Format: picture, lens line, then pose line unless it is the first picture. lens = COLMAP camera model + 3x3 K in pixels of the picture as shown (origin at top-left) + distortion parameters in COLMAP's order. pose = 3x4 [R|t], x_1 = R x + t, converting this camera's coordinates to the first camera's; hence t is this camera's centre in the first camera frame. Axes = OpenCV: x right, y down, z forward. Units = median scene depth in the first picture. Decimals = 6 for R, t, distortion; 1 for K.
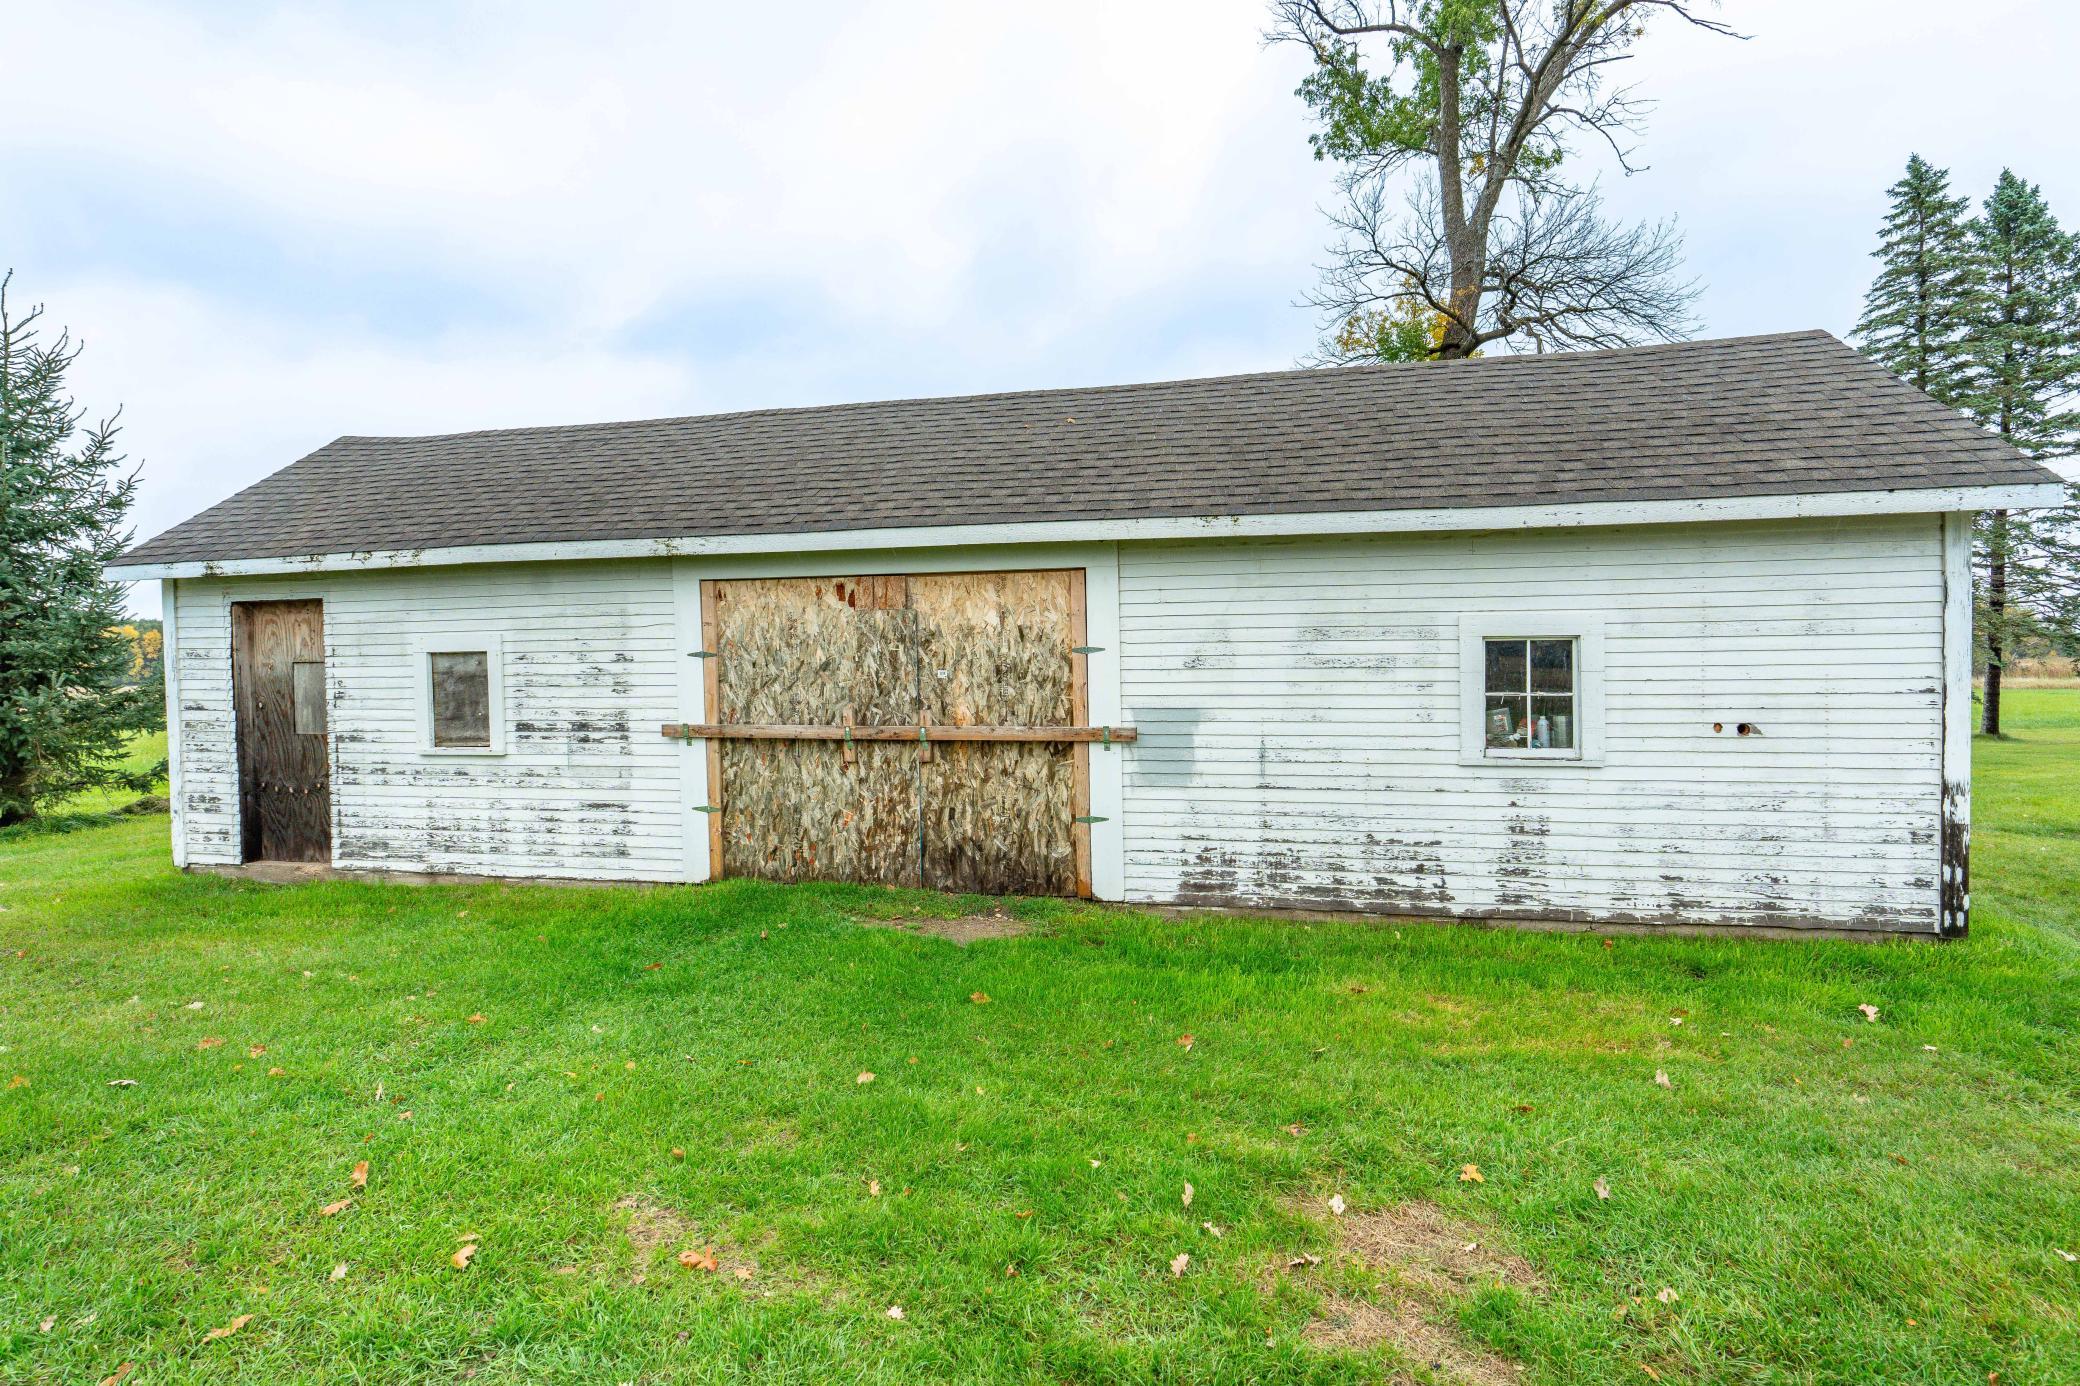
lens RADIAL K [[984.8, 0, 1034.5], [0, 984.8, 694.0], [0, 0, 1]] dist [-0.001274, -0.000134]
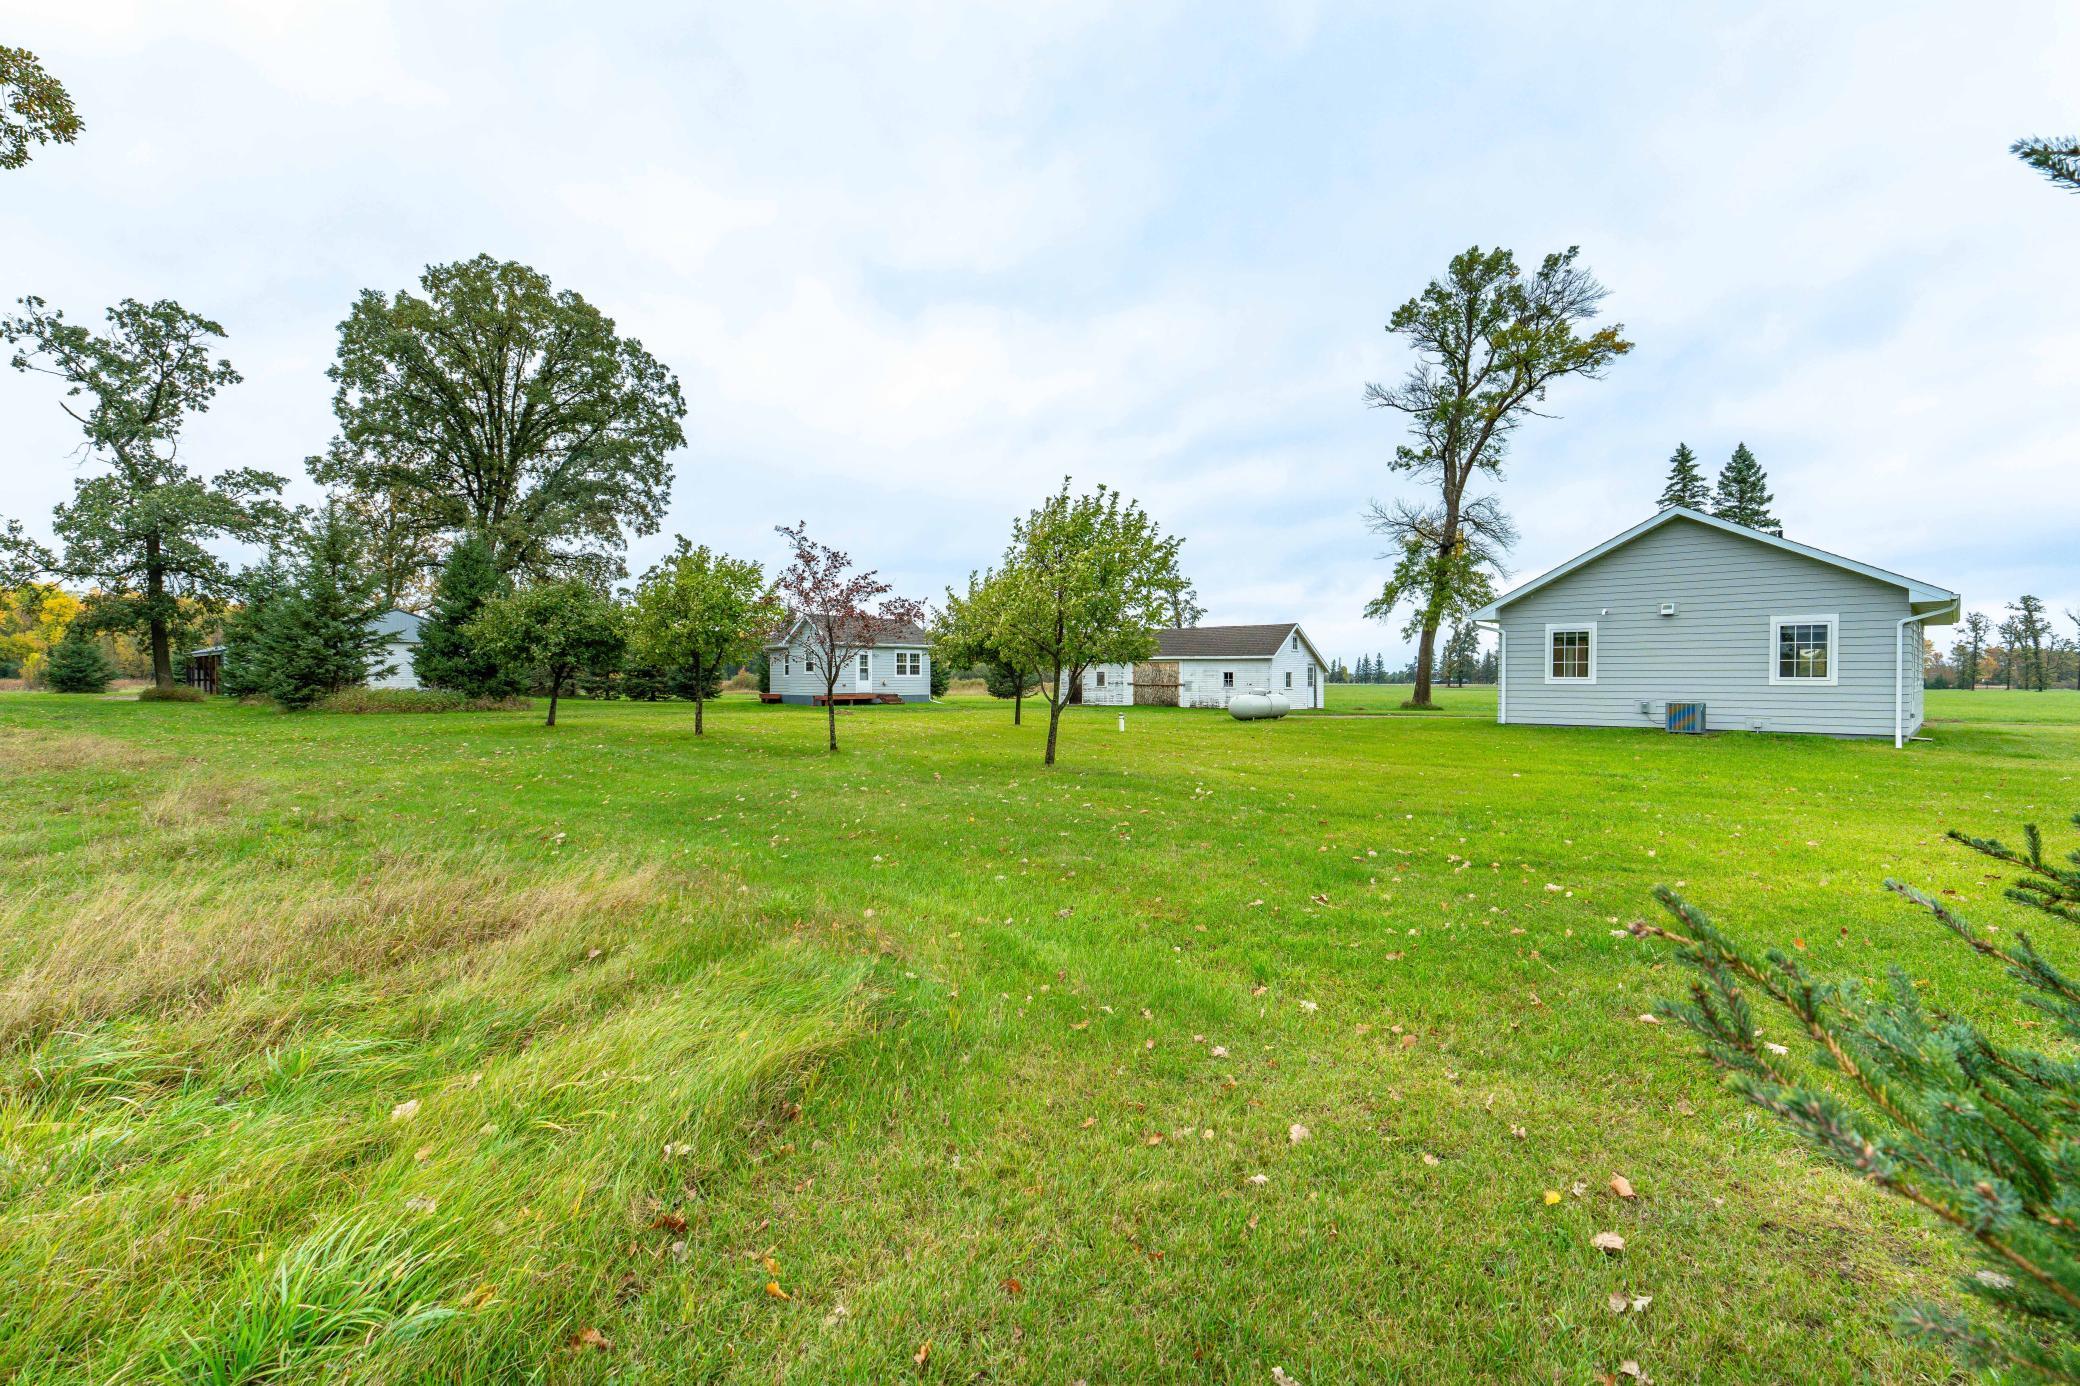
lens RADIAL K [[951.6, 0, 1040.5], [0, 951.6, 683.0], [0, 0, 1]] dist [0.001550, -0.000555]
pose [[0.866254, 0.015040, -0.499377, 2.876138], [-0.015974, 0.999870, 0.002404, 0.032392], [0.499348, 0.005895, 0.866381, -6.080127]]
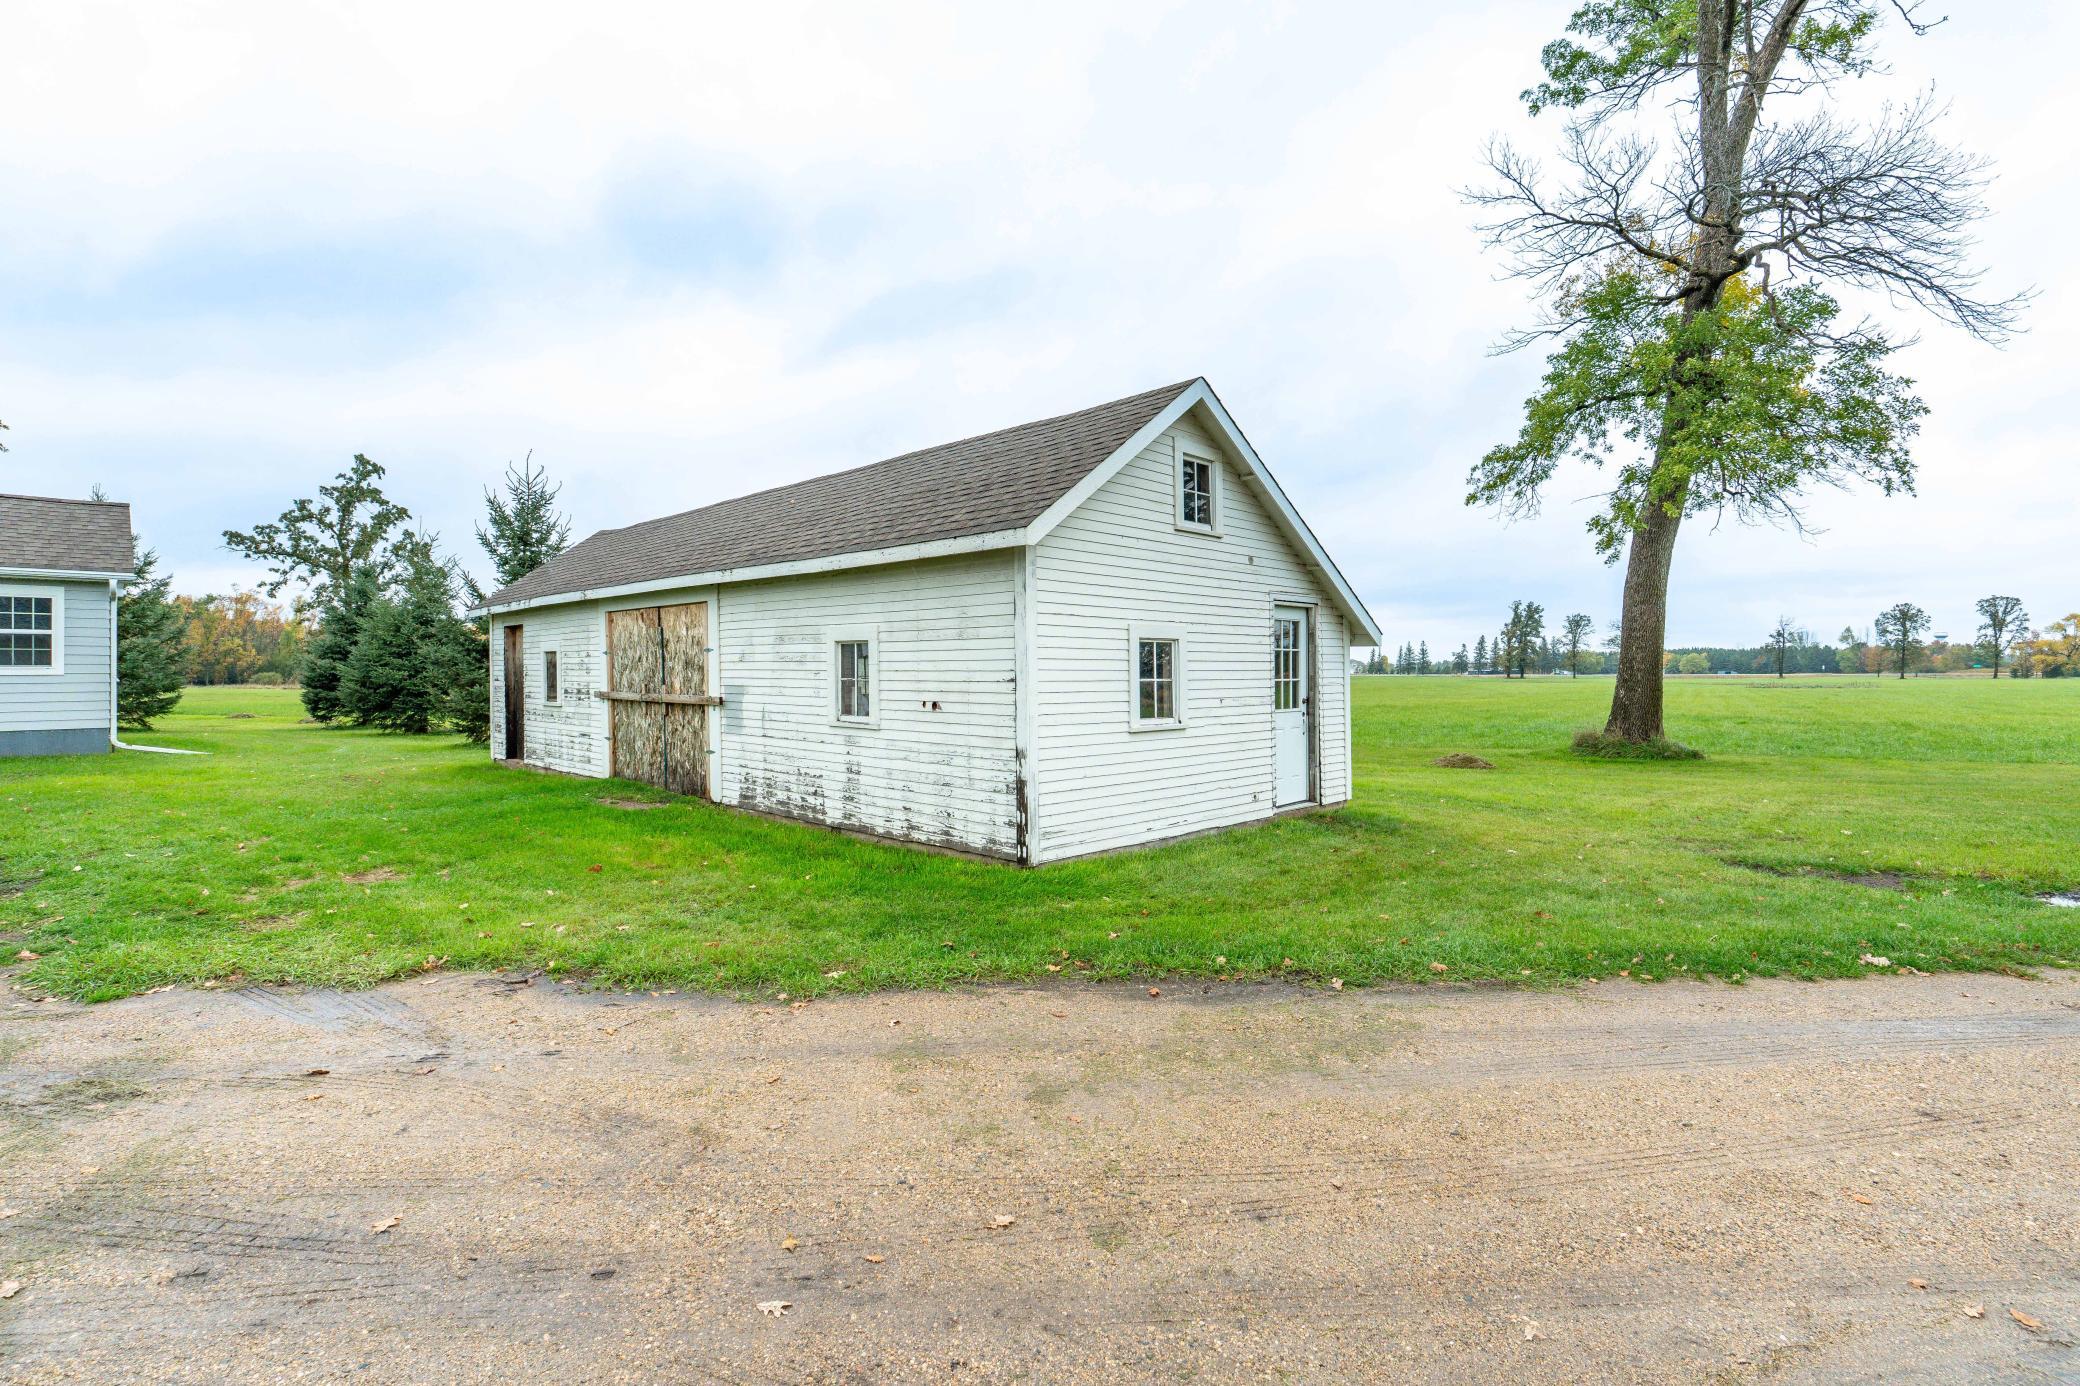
lens RADIAL K [[960.5, 0, 1042.3], [0, 960.5, 658.5], [0, 0, 1]] dist [0.000185, -0.000205]
pose [[0.848293, 0.000245, -0.529527, 1.476181], [-0.009309, 0.999852, -0.014452, -0.013031], [0.529446, 0.017189, 0.848170, -0.084407]]
